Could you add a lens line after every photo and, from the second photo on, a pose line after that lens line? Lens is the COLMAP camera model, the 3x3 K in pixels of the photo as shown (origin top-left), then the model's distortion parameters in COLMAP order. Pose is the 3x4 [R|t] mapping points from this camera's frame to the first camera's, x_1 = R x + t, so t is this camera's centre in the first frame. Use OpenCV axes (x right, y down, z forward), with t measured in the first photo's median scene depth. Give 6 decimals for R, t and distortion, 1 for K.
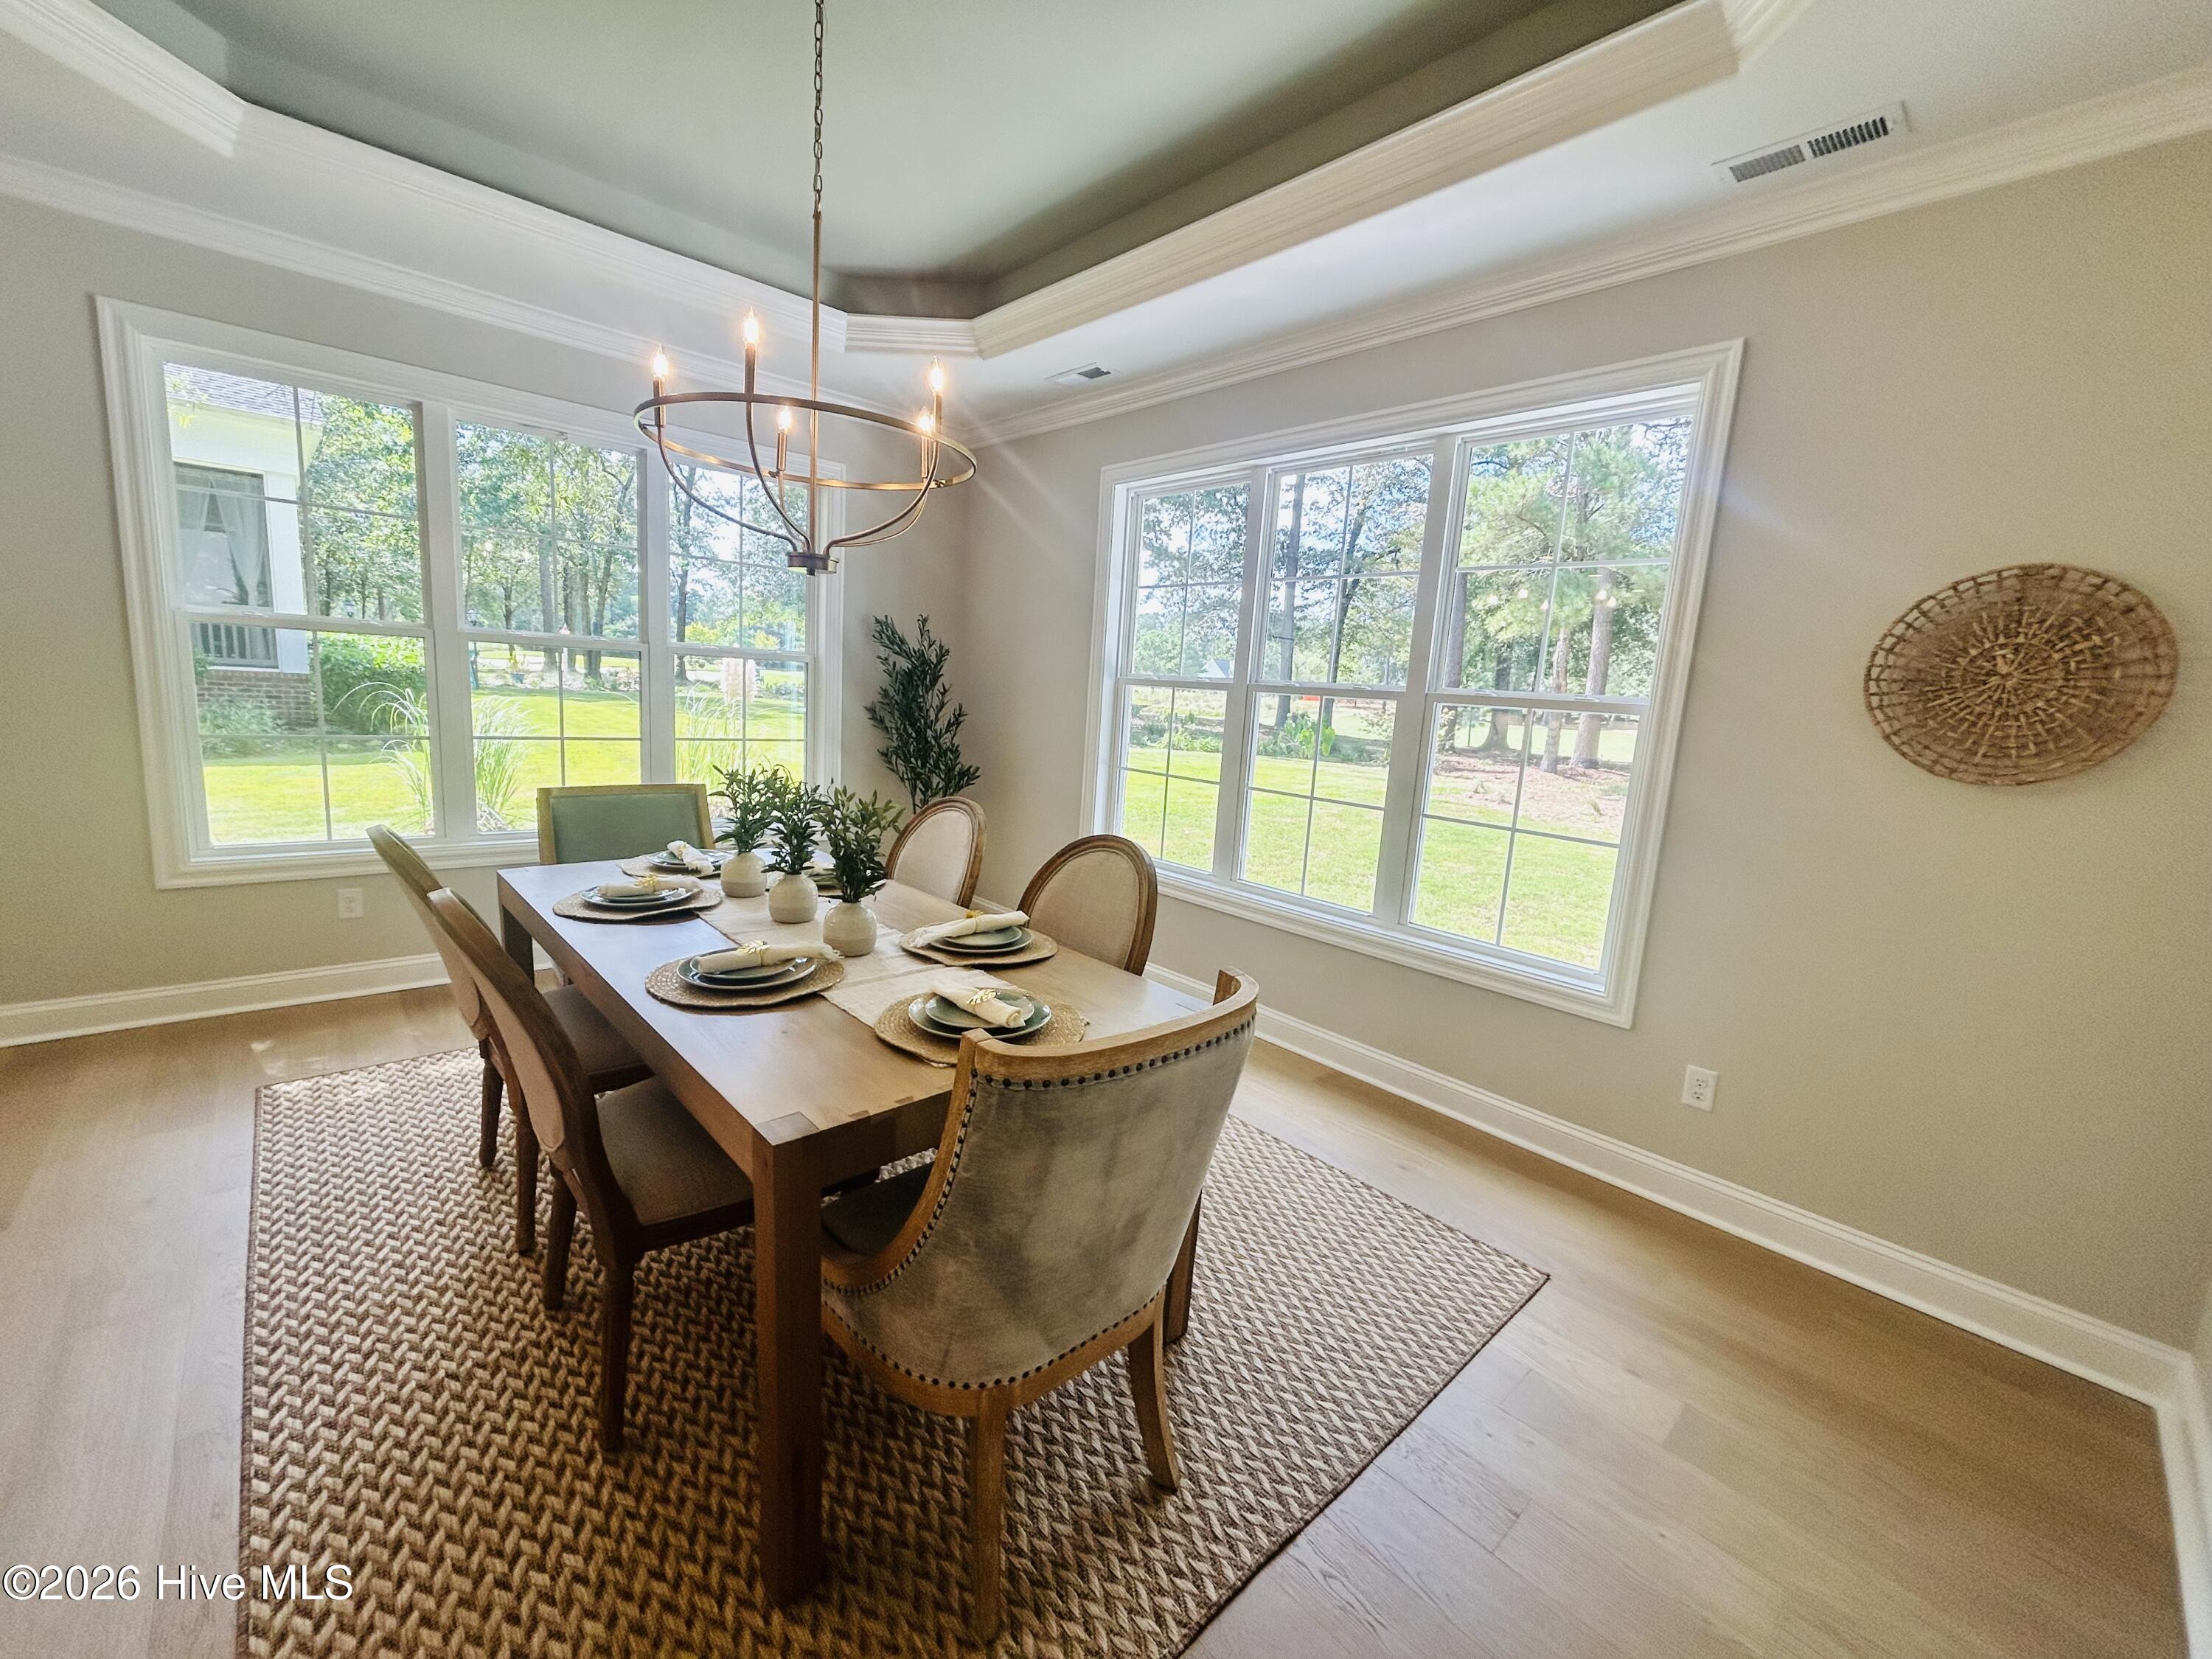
lens RADIAL K [[894.0, 0, 1110.8], [0, 894.0, 825.7], [0, 0, 1]] dist [0.003487, 0.000215]
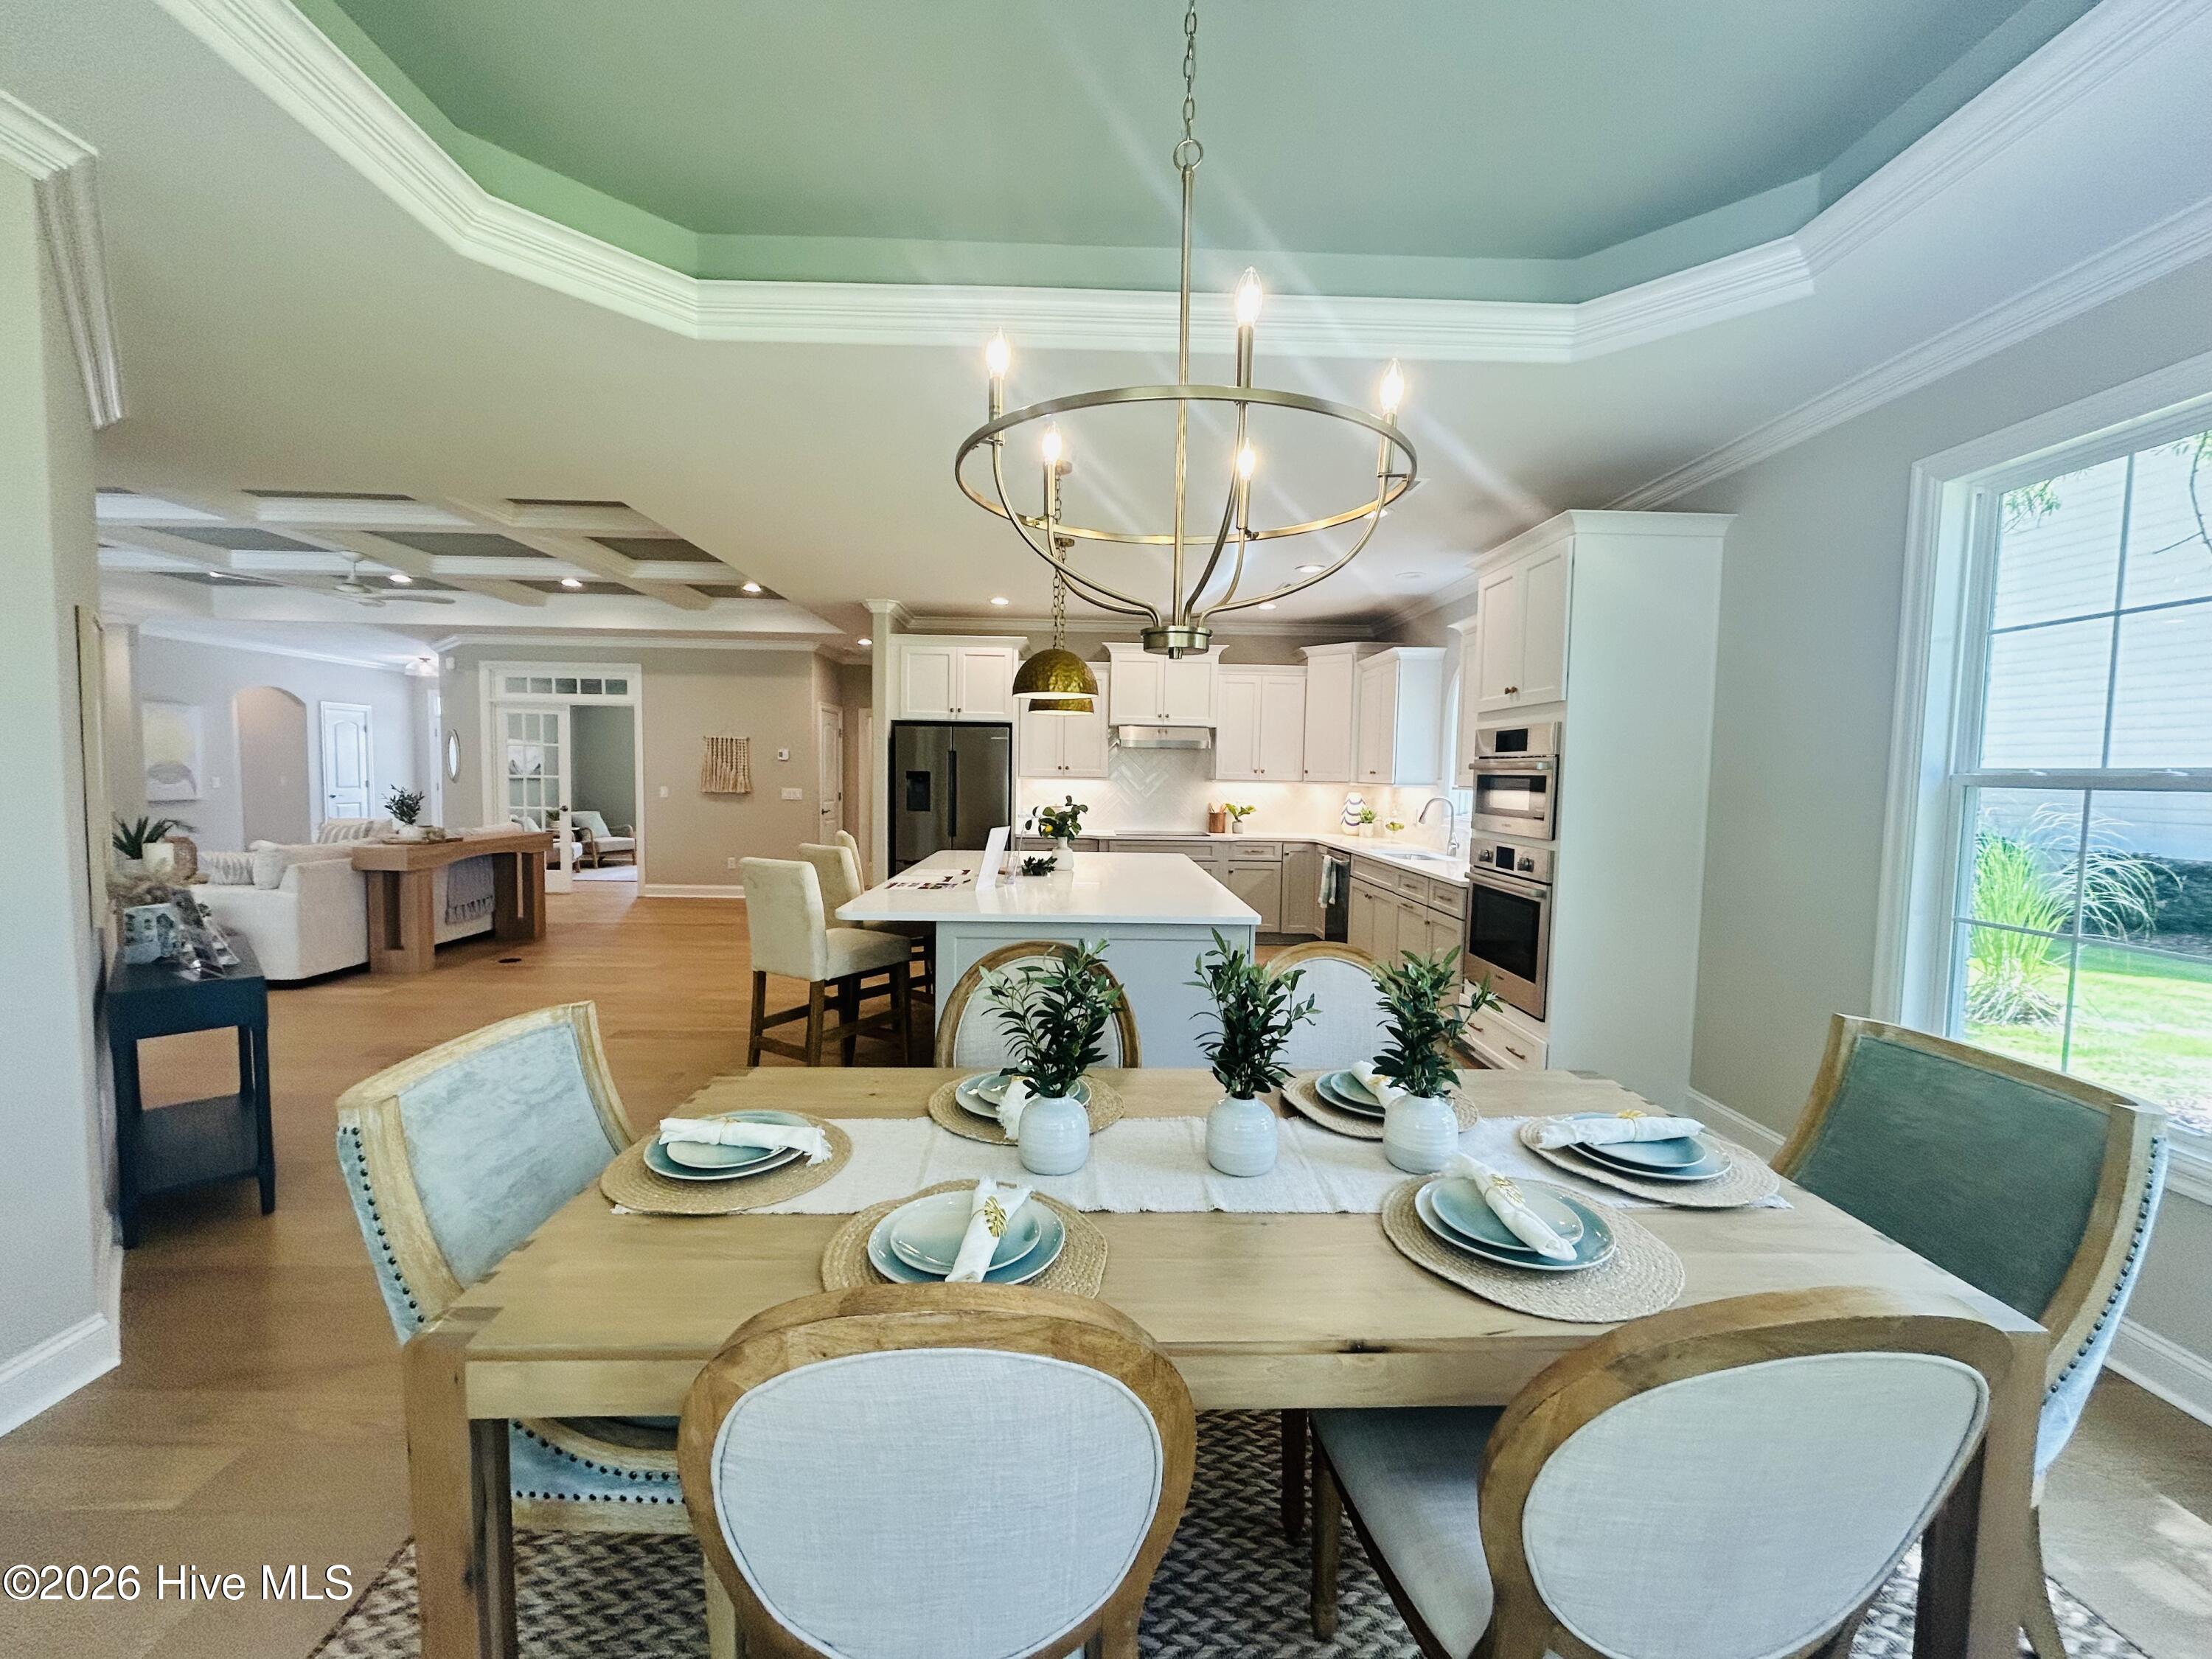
lens RADIAL K [[888.8, 0, 1108.2], [0, 888.8, 831.2], [0, 0, 1]] dist [-0.002235, -0.000347]
pose [[-0.652475, -0.020712, -0.757527, 0.100030], [-0.171963, 0.977596, 0.121386, -0.094945], [0.738042, 0.209468, -0.641418, 0.612093]]
